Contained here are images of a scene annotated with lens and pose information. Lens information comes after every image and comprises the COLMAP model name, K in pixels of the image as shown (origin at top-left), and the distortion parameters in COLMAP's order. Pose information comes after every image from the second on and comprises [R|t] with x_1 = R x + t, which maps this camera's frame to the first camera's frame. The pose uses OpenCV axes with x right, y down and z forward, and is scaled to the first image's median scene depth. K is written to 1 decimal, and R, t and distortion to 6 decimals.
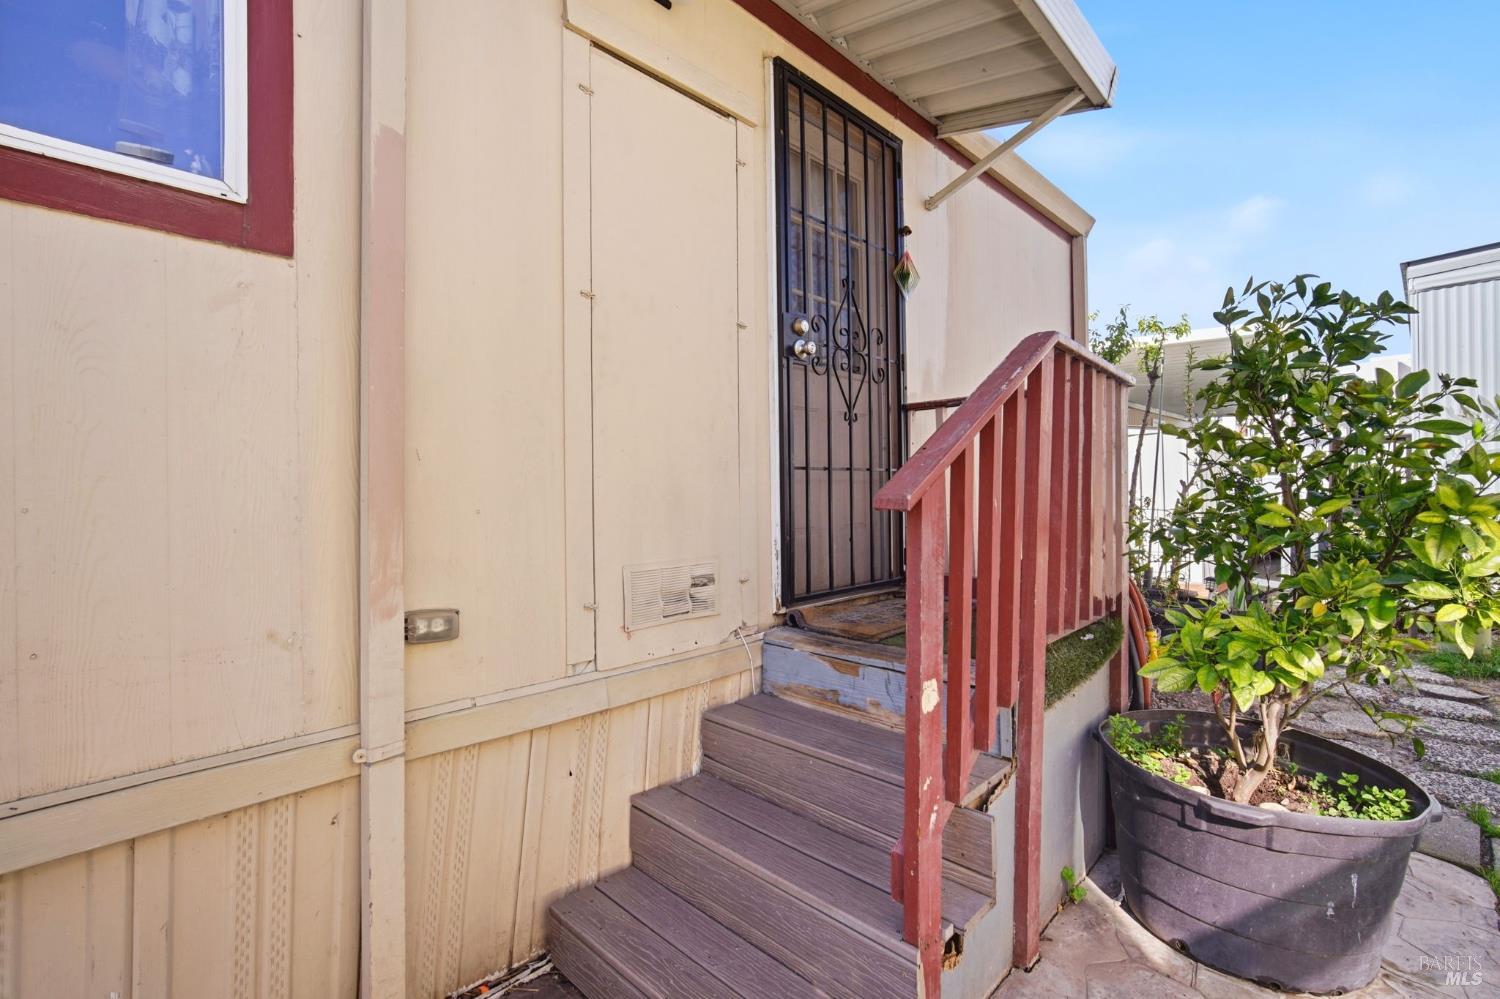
lens RADIAL K [[661.5, 0, 757.9], [0, 661.5, 490.2], [0, 0, 1]] dist [-0.007763, -0.000273]
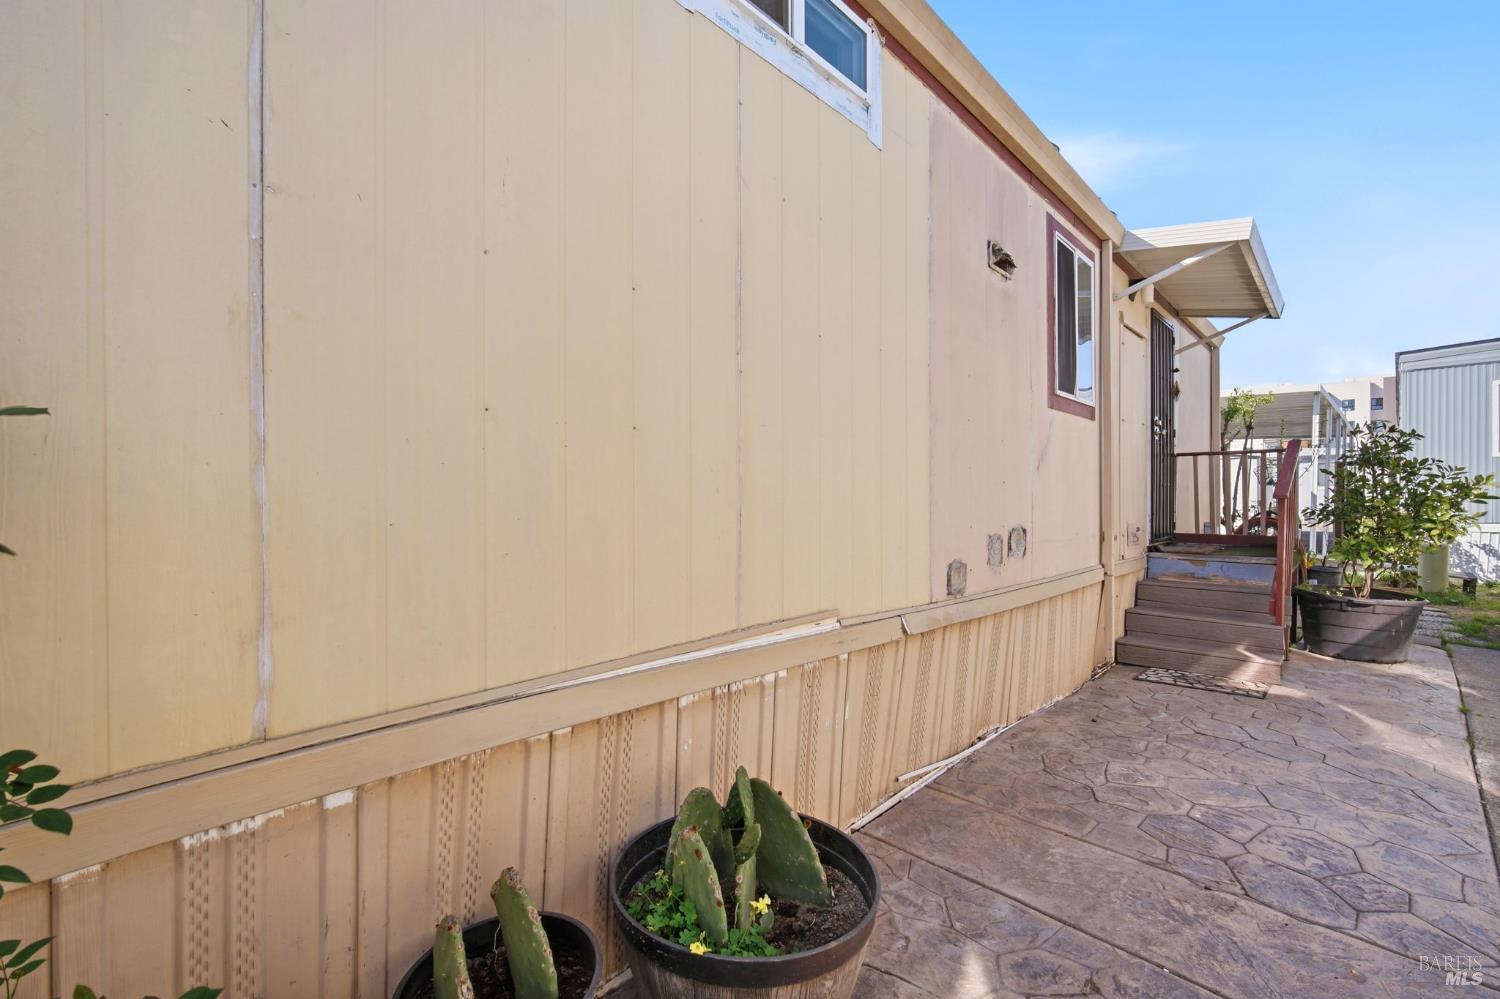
lens RADIAL K [[661.5, 0, 740.7], [0, 661.5, 501.6], [0, 0, 1]] dist [-0.007763, -0.000273]
pose [[0.999846, 0.011022, 0.013649, -2.165071], [-0.011112, 0.999917, 0.006497, 0.044428], [-0.013577, -0.006648, 0.999886, -1.964385]]
